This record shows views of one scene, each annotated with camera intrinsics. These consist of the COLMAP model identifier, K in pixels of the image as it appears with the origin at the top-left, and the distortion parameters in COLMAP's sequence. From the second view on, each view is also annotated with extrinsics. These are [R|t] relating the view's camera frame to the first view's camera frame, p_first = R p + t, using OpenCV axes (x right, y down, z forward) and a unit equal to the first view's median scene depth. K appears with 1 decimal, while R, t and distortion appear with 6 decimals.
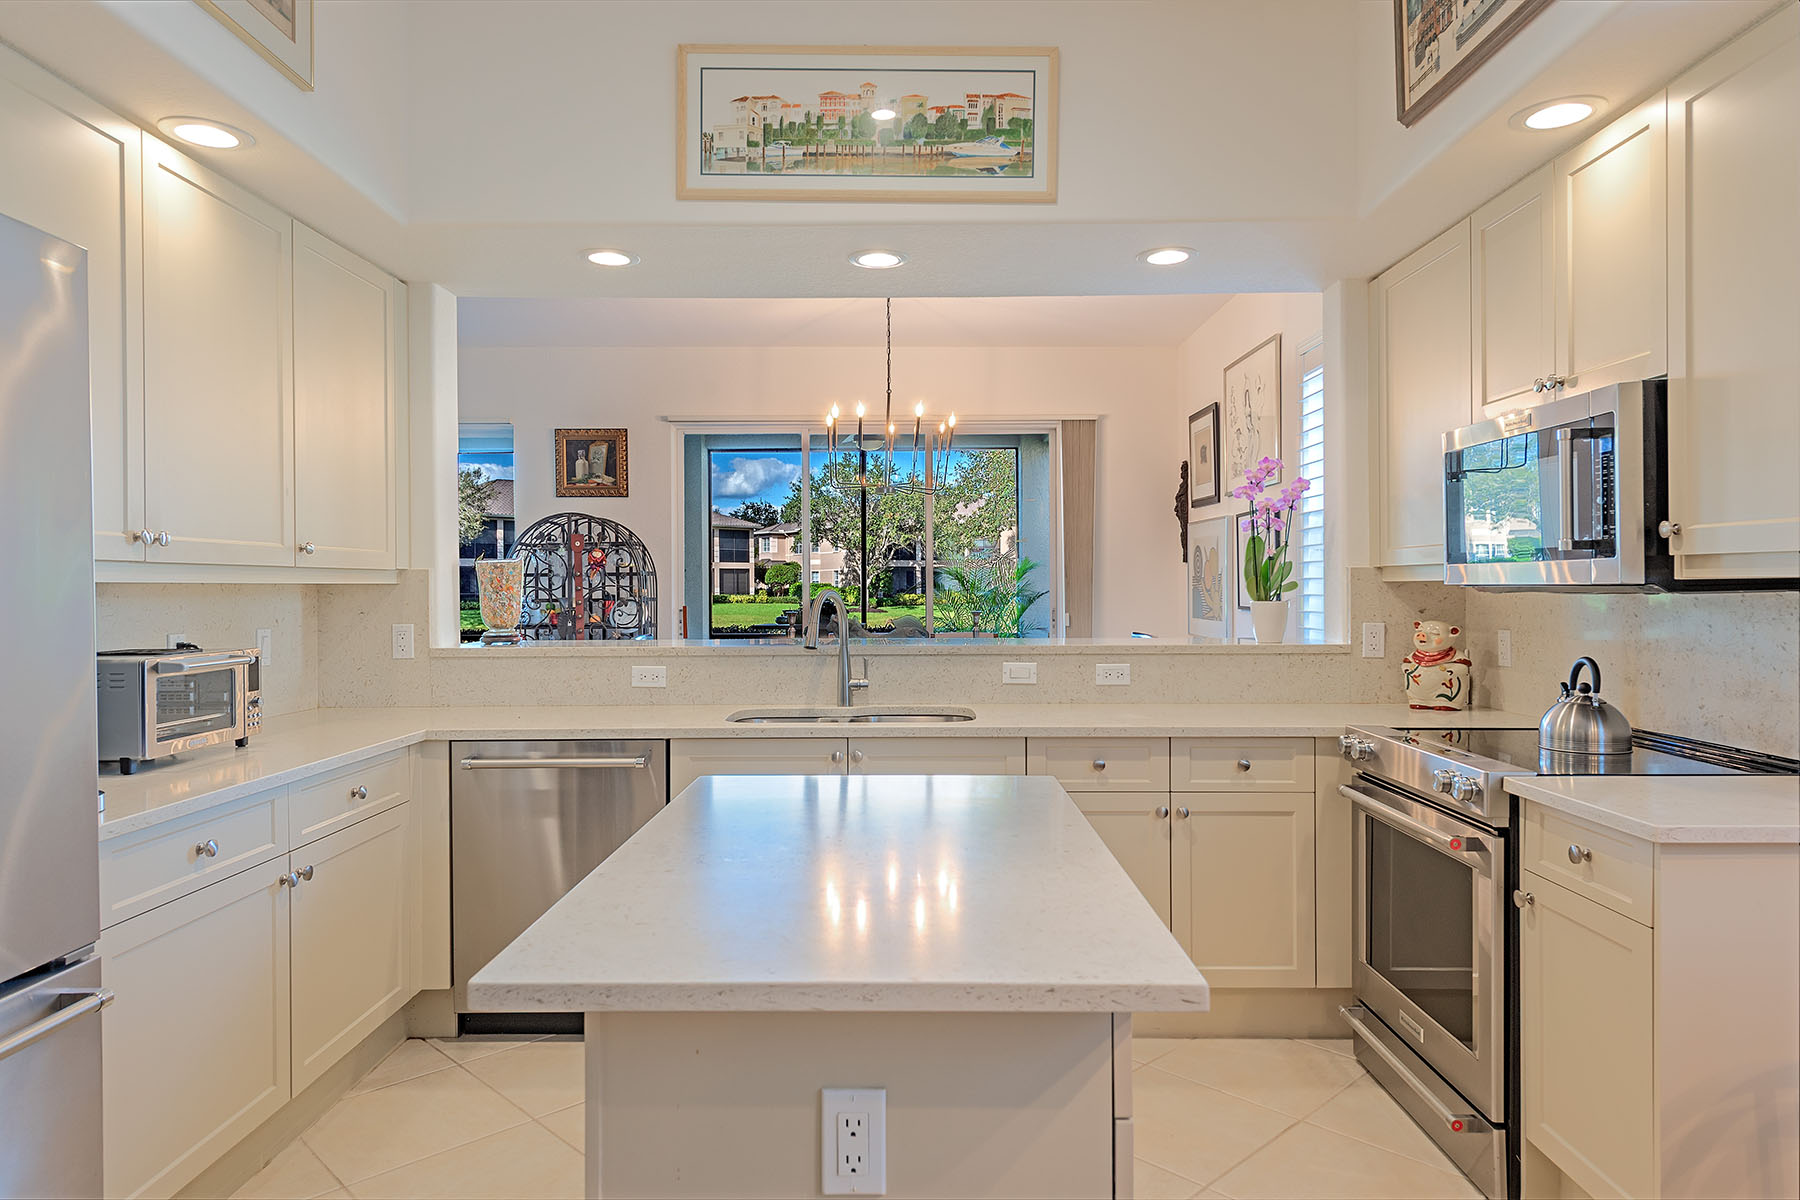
lens RADIAL K [[1168.7, 0, 898.4], [0, 1168.7, 595.2], [0, 0, 1]] dist [0.028365, -0.002240]
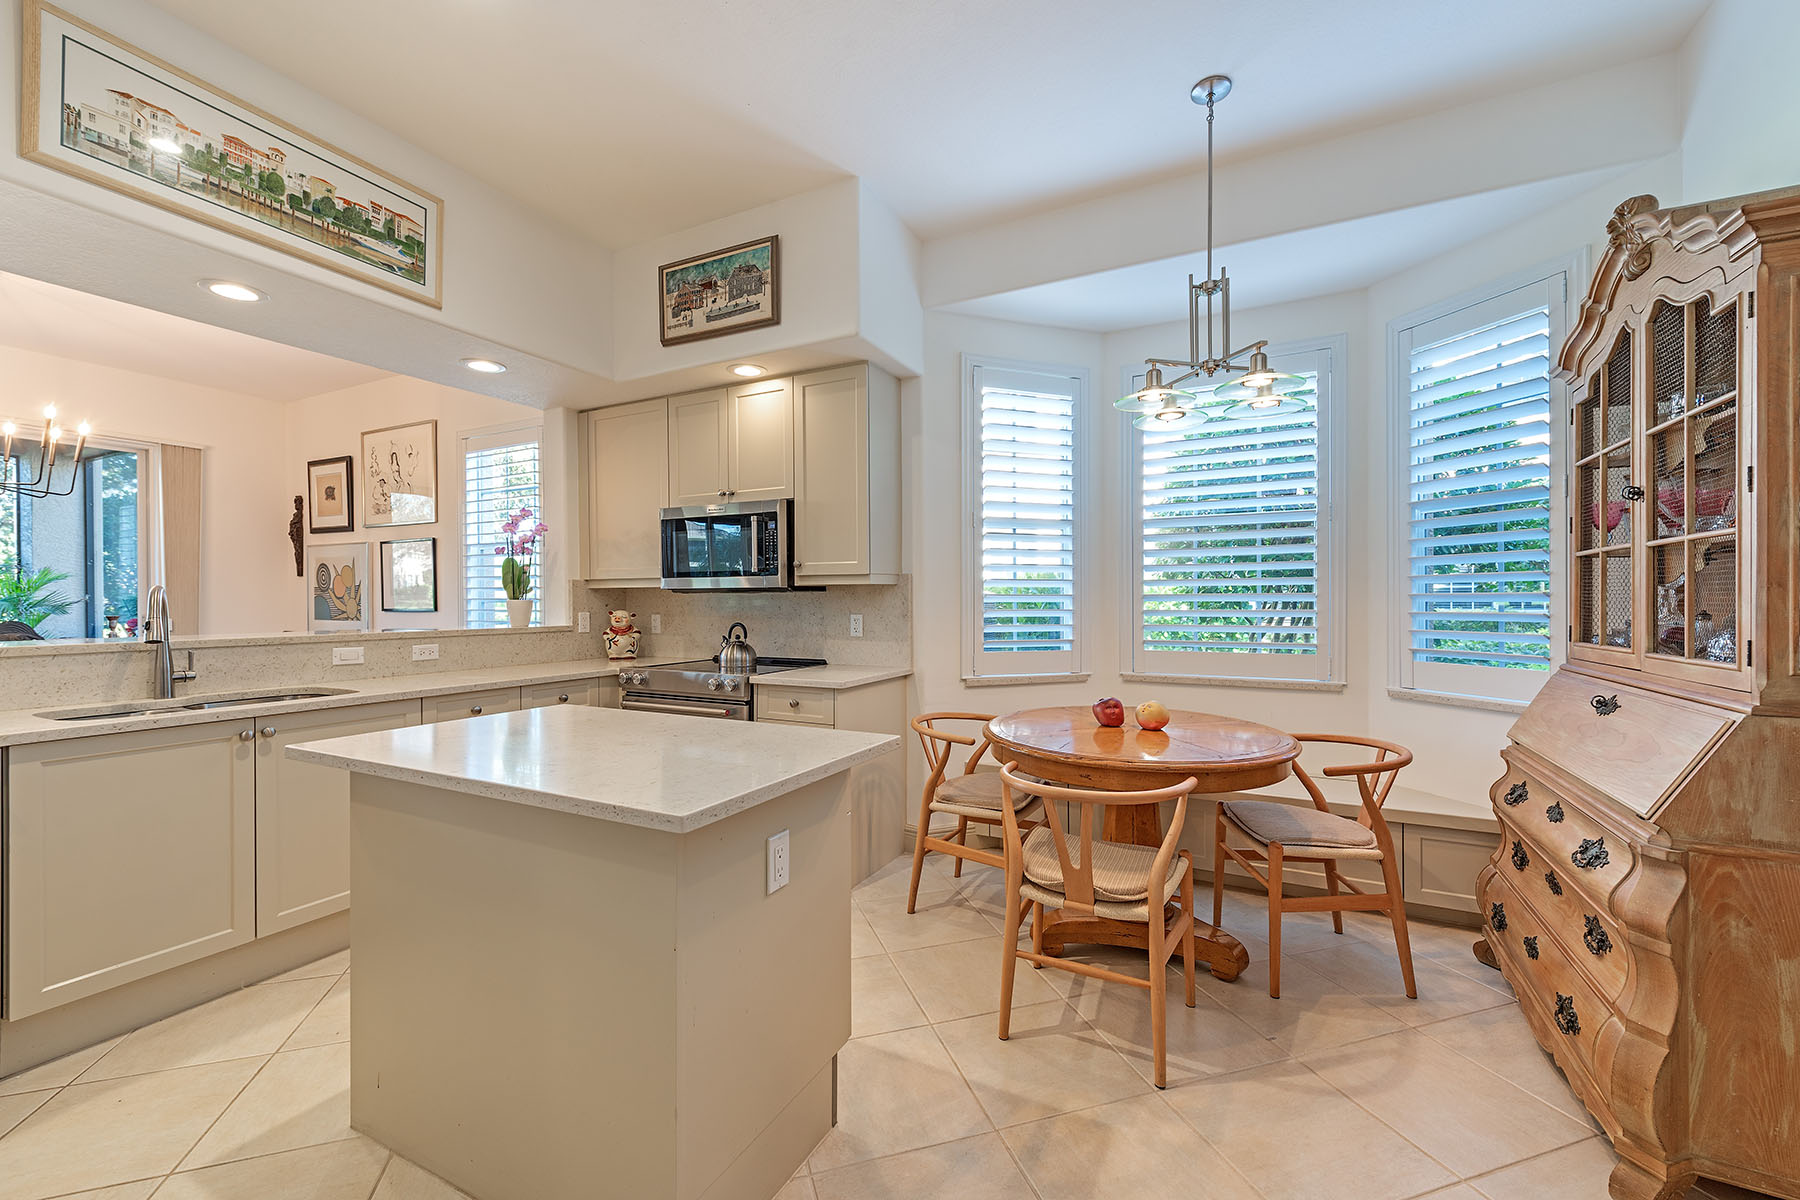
lens RADIAL K [[774.6, 0, 902.3], [0, 774.6, 602.5], [0, 0, 1]] dist [0.000827, -0.000047]
pose [[0.405831, 0.002848, 0.913944, -0.462219], [0.010131, 0.999920, -0.007615, 0.023768], [-0.913892, 0.012349, 0.405770, 0.126517]]
